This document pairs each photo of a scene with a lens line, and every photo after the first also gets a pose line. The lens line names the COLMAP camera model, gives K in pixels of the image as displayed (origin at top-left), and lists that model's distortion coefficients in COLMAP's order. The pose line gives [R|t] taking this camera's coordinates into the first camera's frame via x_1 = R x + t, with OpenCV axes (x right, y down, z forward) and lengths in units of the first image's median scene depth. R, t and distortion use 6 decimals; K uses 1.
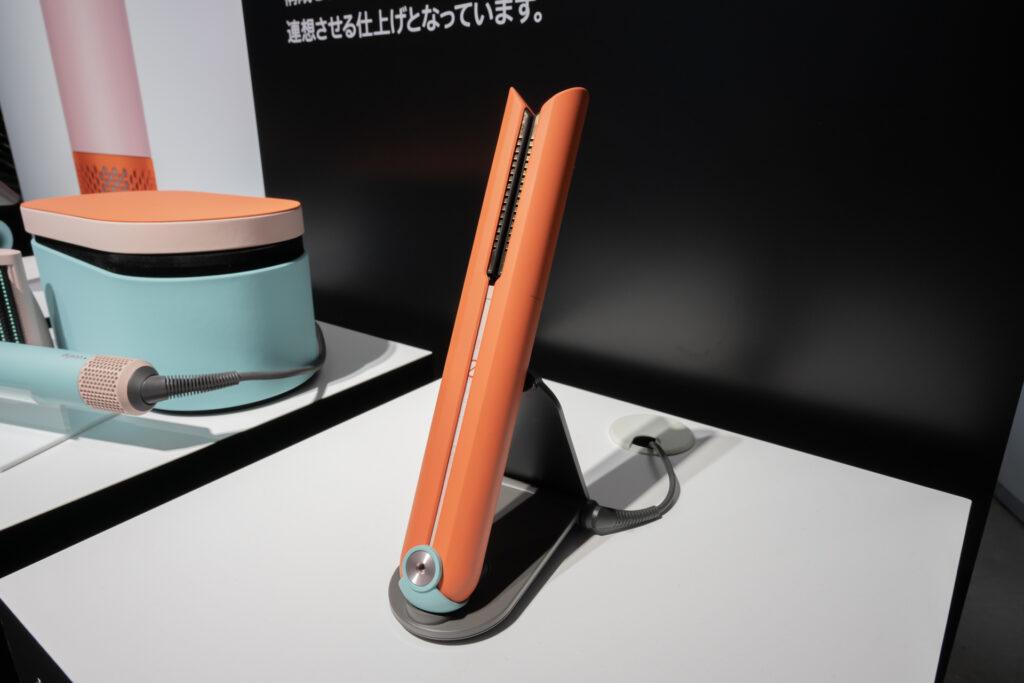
lens RADIAL K [[683.3, 0, 512.9], [0, 683.3, 337.5], [0, 0, 1]] dist [0.003323, -0.001033]
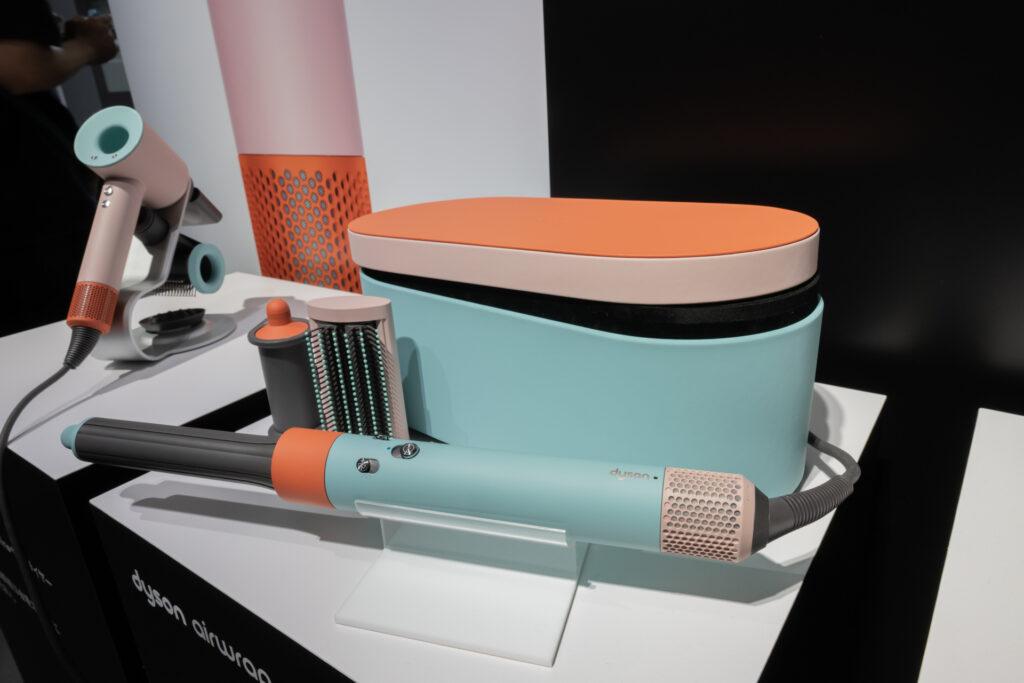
lens RADIAL K [[683.3, 0, 510.8], [0, 683.3, 342.4], [0, 0, 1]] dist [0.003323, -0.001033]
pose [[0.998431, -0.053116, -0.017728, -0.498745], [0.053770, 0.997802, 0.038737, -0.086597], [0.015632, -0.039630, 0.999092, 0.240386]]
